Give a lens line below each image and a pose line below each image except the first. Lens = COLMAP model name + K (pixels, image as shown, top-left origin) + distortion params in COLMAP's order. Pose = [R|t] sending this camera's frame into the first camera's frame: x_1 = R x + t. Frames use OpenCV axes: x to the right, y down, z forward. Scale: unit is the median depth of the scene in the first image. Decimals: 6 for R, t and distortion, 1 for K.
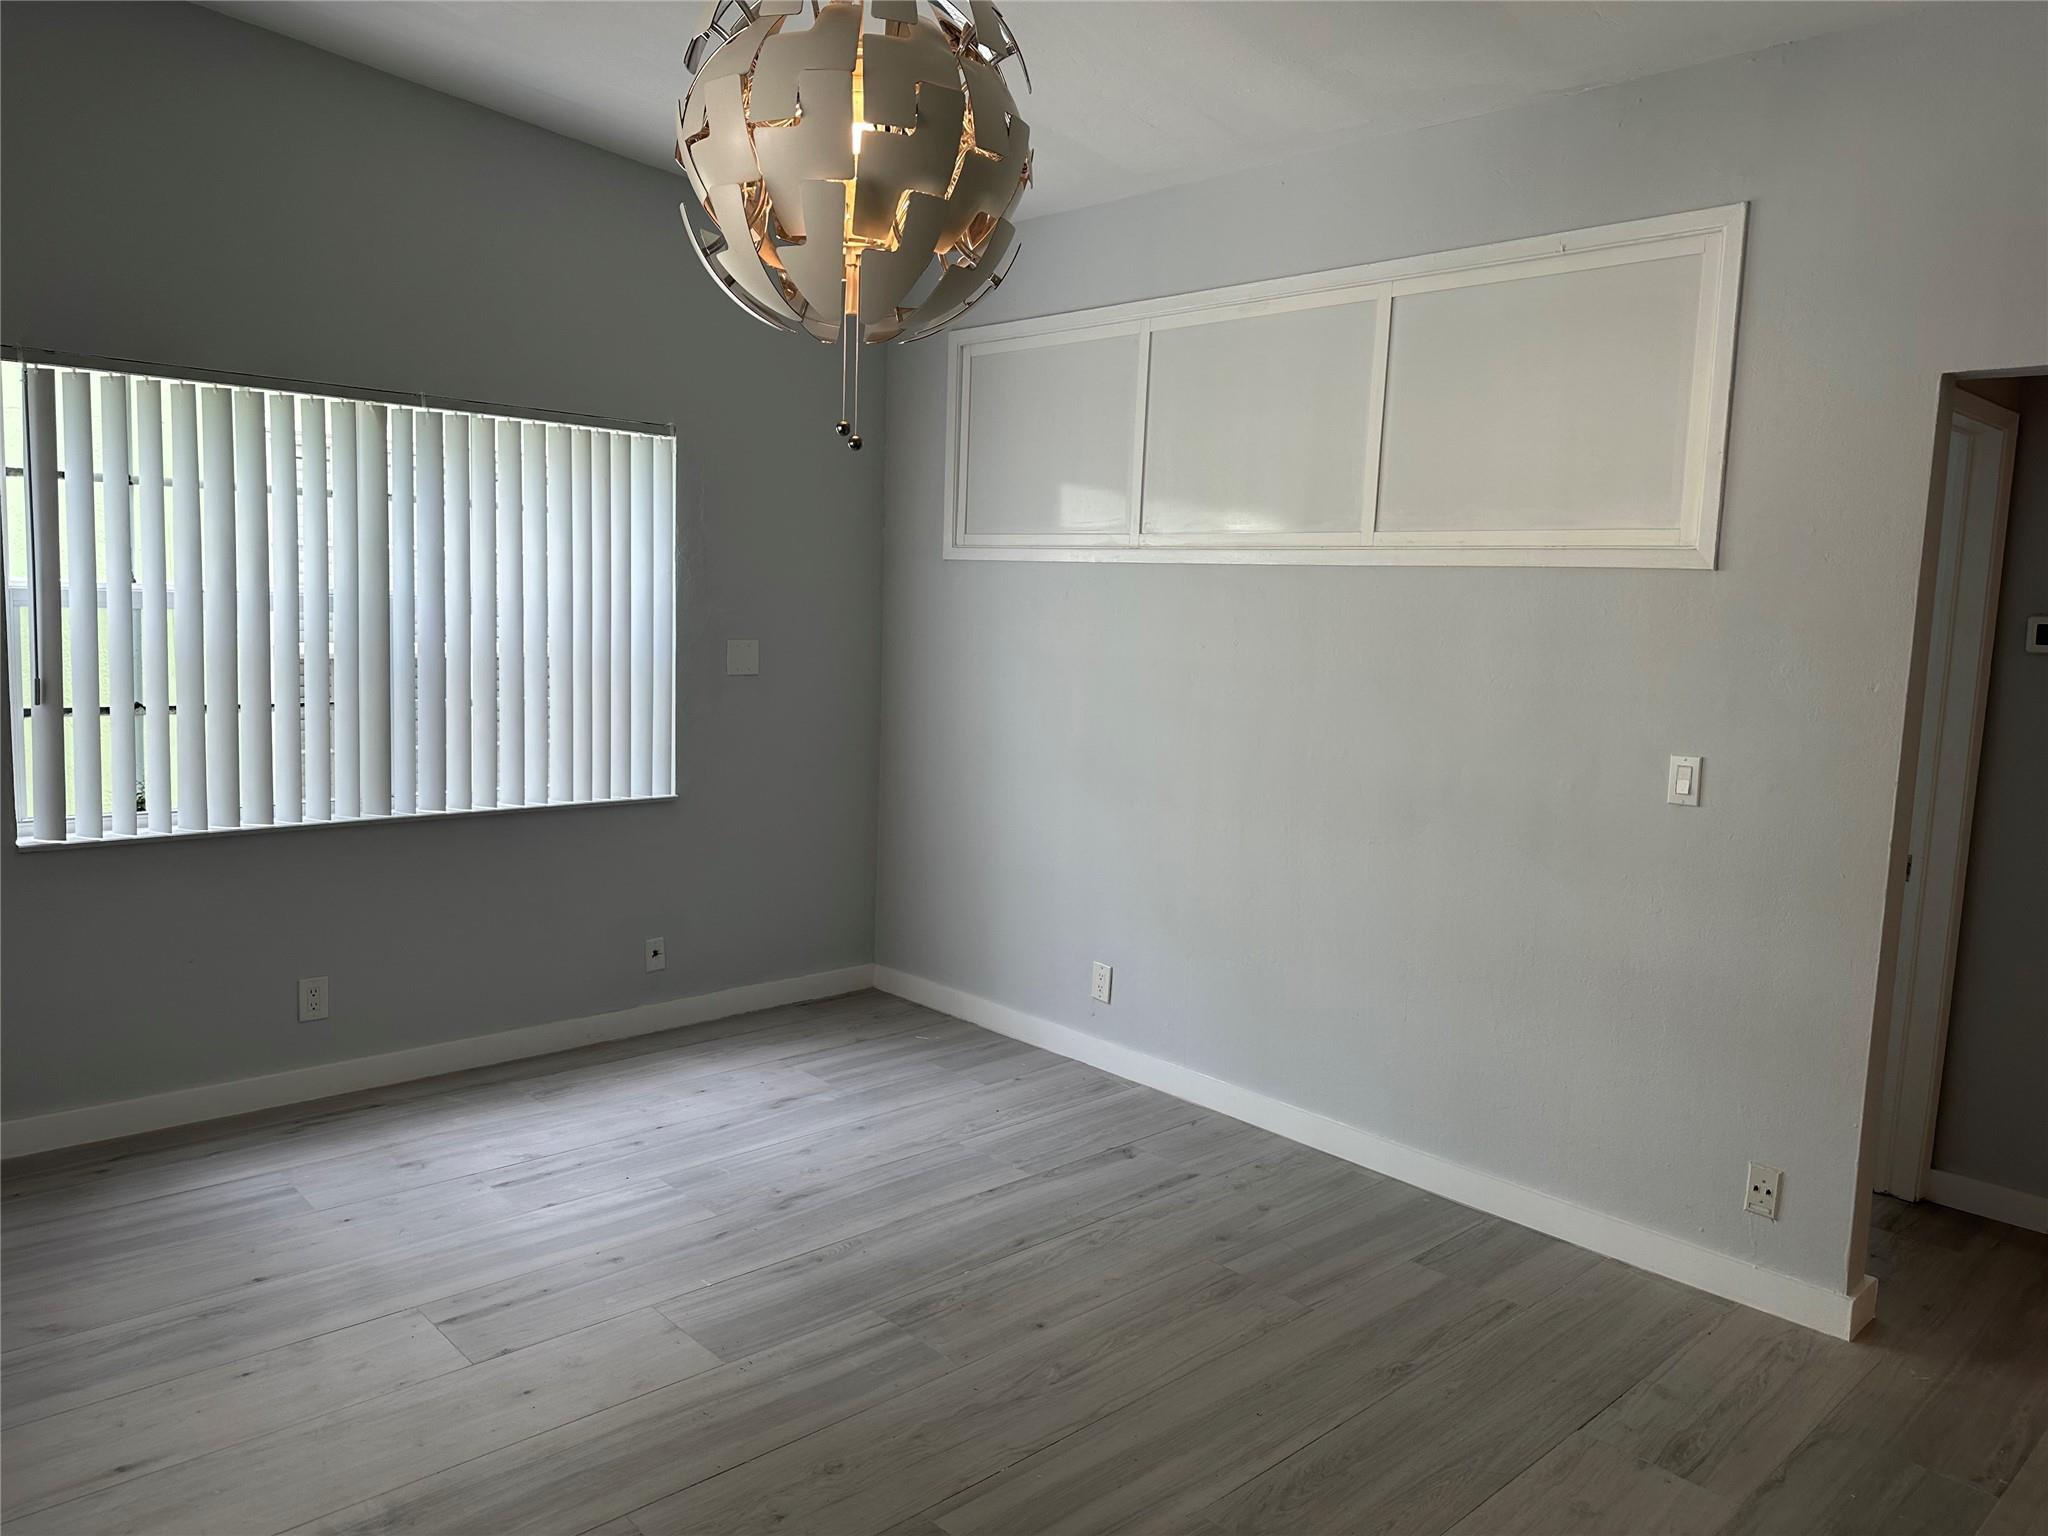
lens RADIAL K [[1433.0, 0, 1023.2], [0, 1433.0, 776.0], [0, 0, 1]] dist [0.062363, -0.080871]
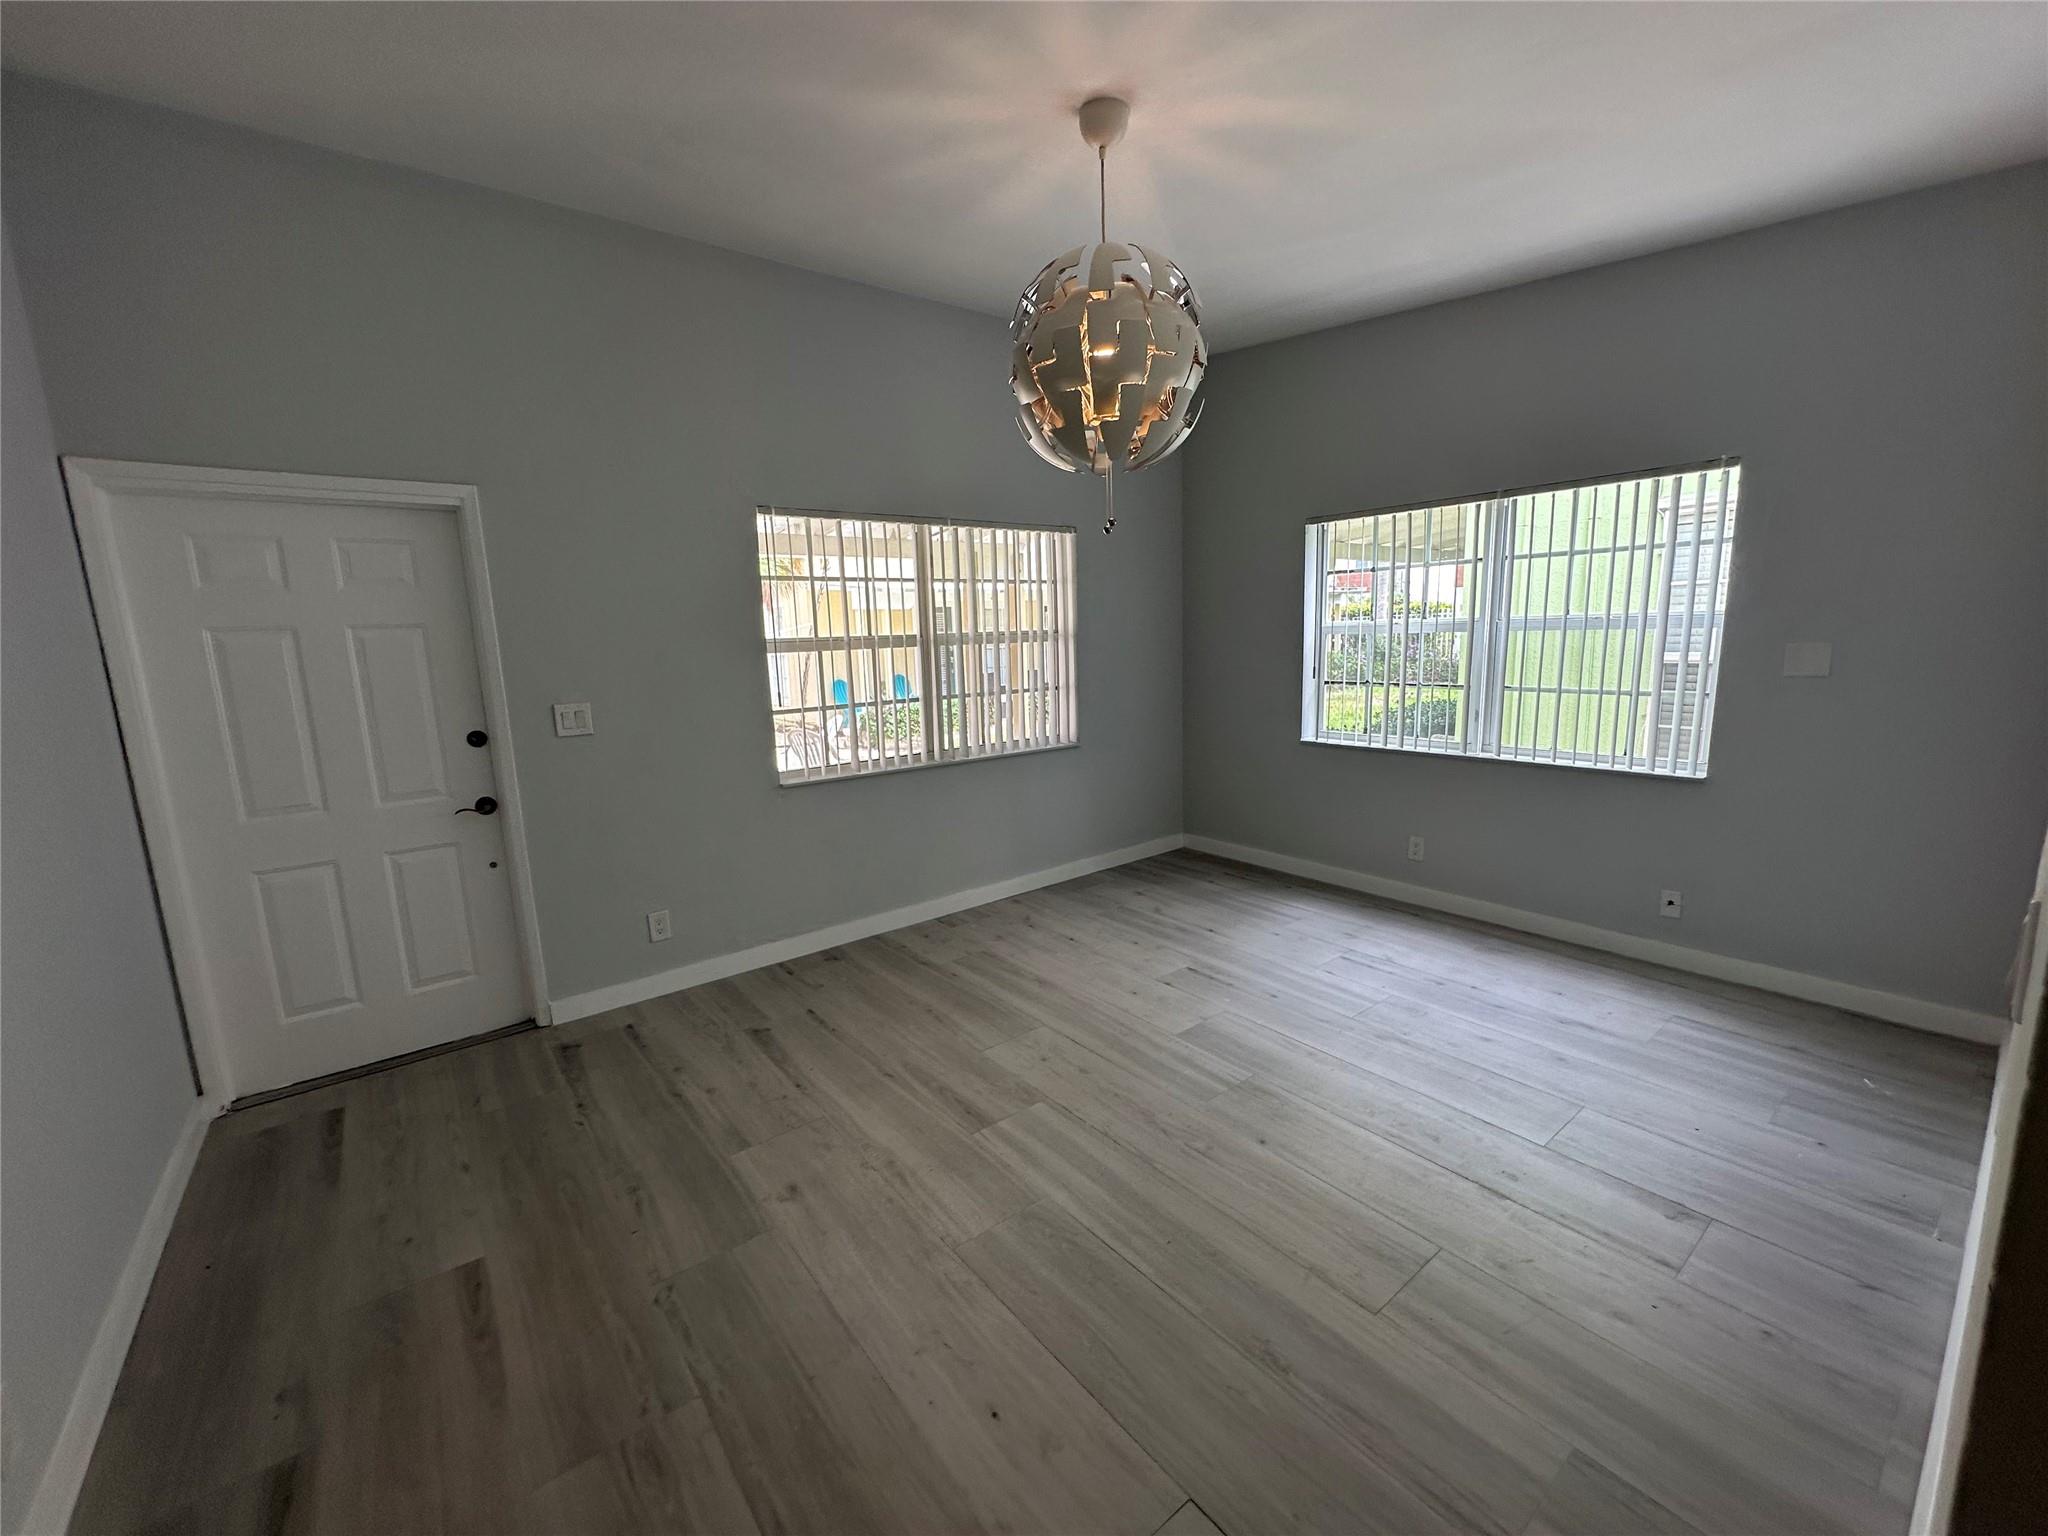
lens RADIAL K [[818.9, 0, 1020.3], [0, 818.9, 775.9], [0, 0, 1]] dist [-0.005339, 0.001127]
pose [[-0.093335, 0.140274, -0.985704, 0.575509], [-0.095506, 0.984199, 0.149103, -0.042154], [0.991044, 0.108057, -0.078463, 0.611490]]
